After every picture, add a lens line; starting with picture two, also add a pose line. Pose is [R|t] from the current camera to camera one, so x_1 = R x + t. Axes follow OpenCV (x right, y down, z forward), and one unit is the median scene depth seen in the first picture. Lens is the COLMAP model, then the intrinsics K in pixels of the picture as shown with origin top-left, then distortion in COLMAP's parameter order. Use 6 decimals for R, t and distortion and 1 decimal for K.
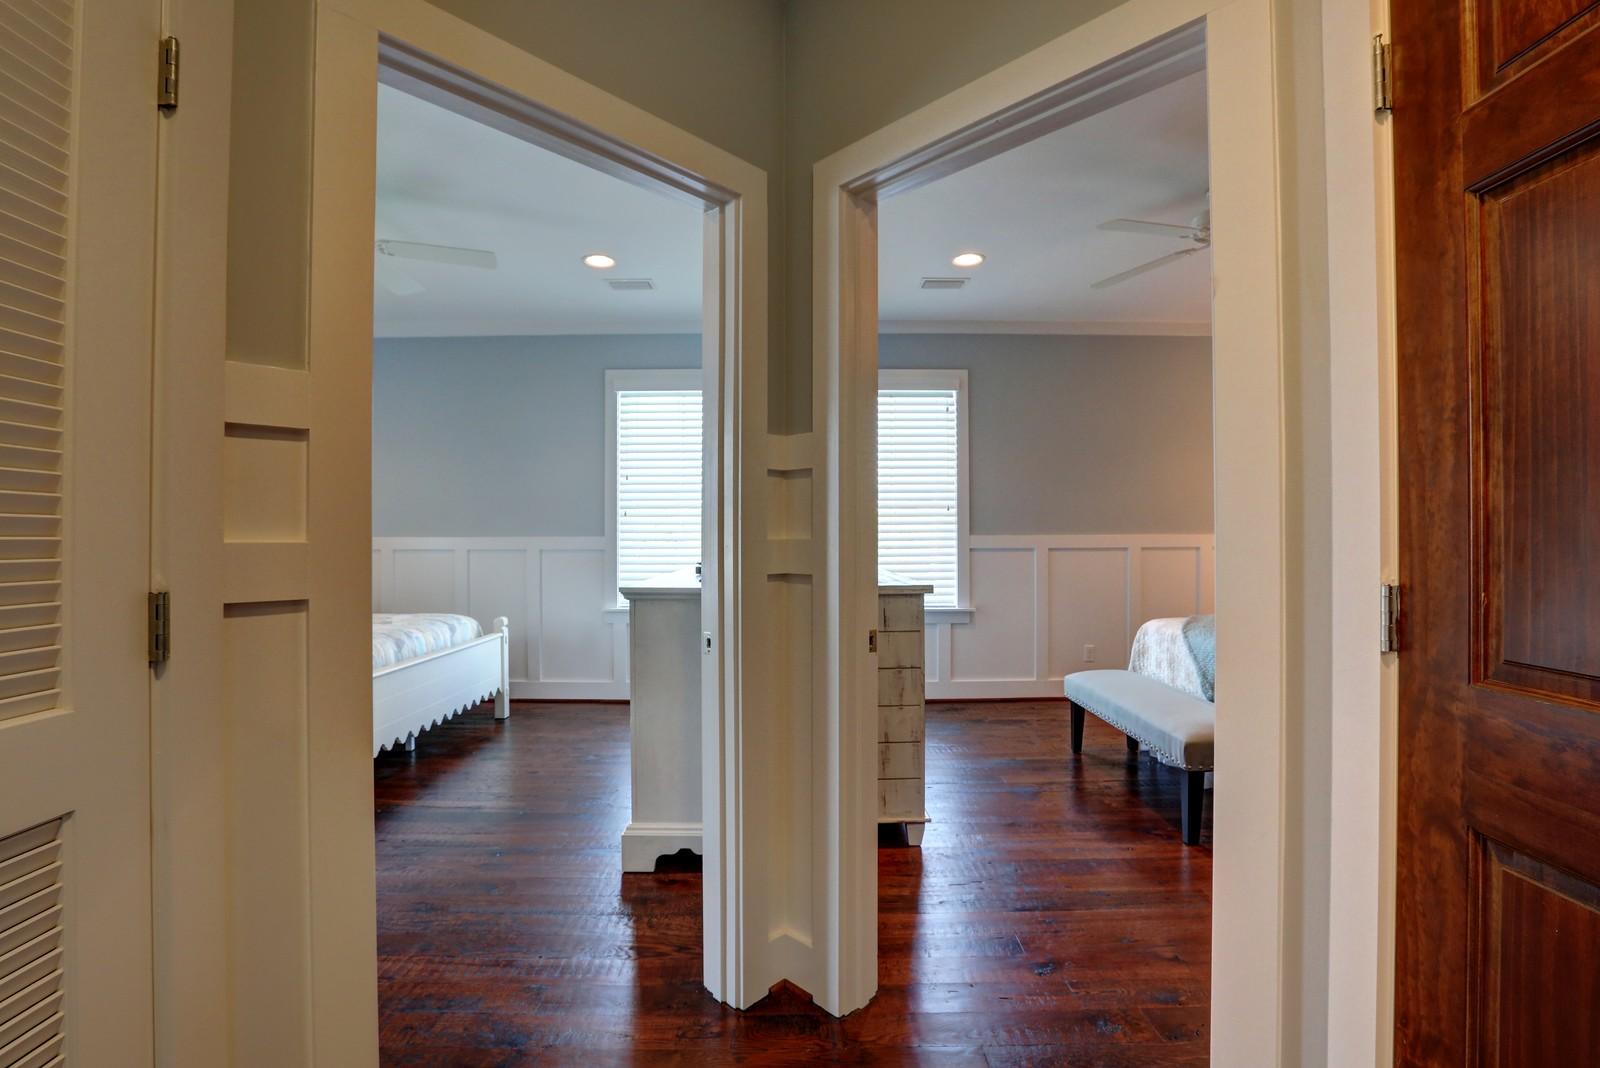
lens RADIAL K [[727.5, 0, 803.5], [0, 727.5, 536.0], [0, 0, 1]] dist [-0.047002, 0.015516]
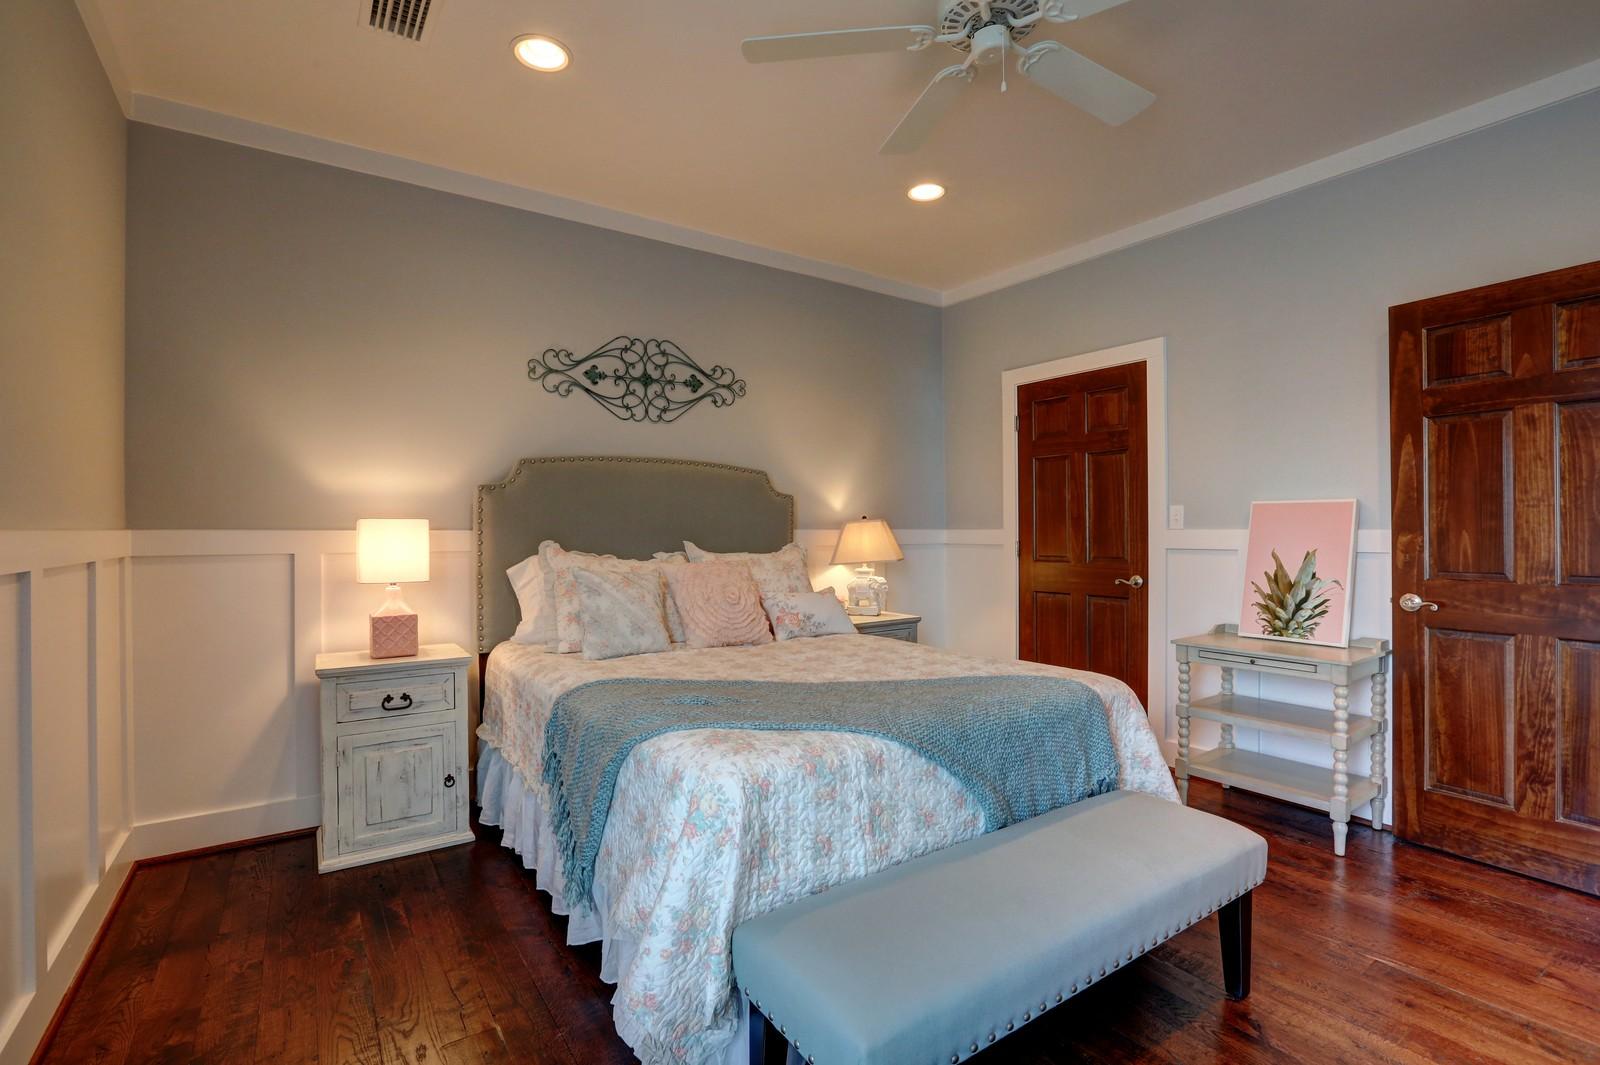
lens RADIAL K [[727.5, 0, 794.5], [0, 727.5, 529.0], [0, 0, 1]] dist [-0.047002, 0.015516]
pose [[-0.545676, 0.002286, 0.837993, 0.144082], [0.000132, 0.999997, -0.002642, -0.004837], [-0.837996, -0.001331, -0.545675, 1.184300]]
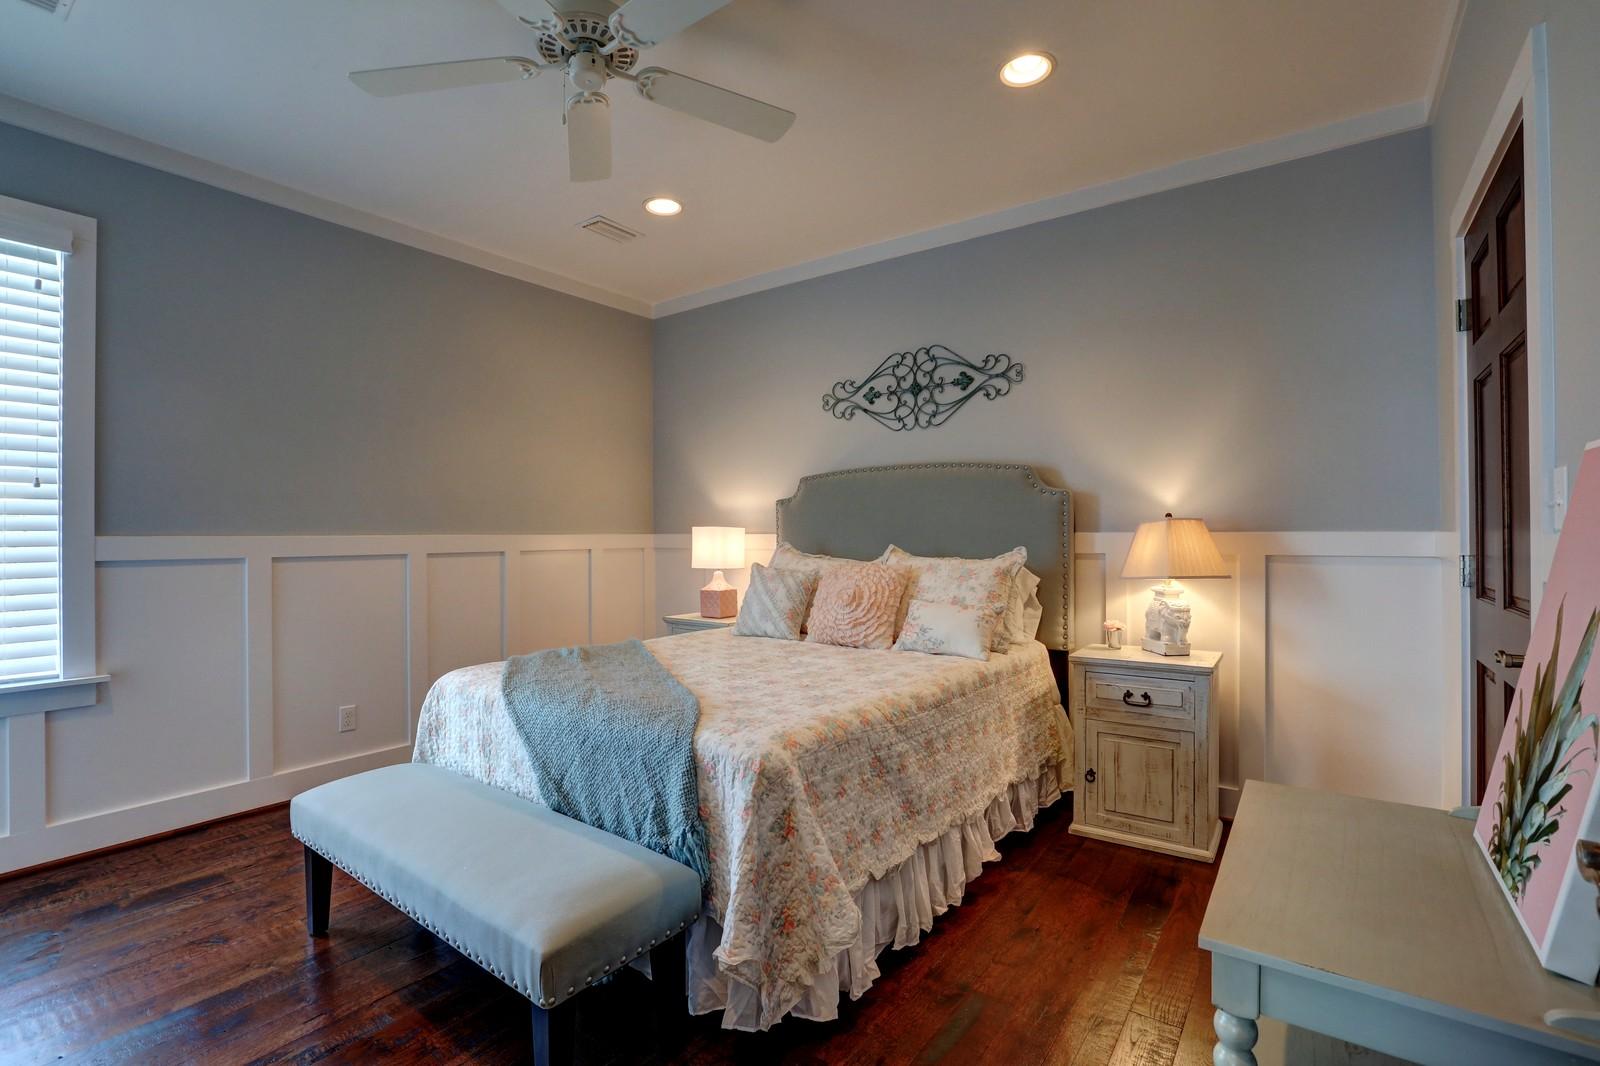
lens RADIAL K [[727.5, 0, 805.0], [0, 727.5, 533.5], [0, 0, 1]] dist [-0.047002, 0.015516]
pose [[0.594714, 0.003305, 0.803931, 0.163278], [-0.001599, 0.999994, -0.002928, -0.003161], [-0.803936, 0.000456, 0.594716, 0.378171]]
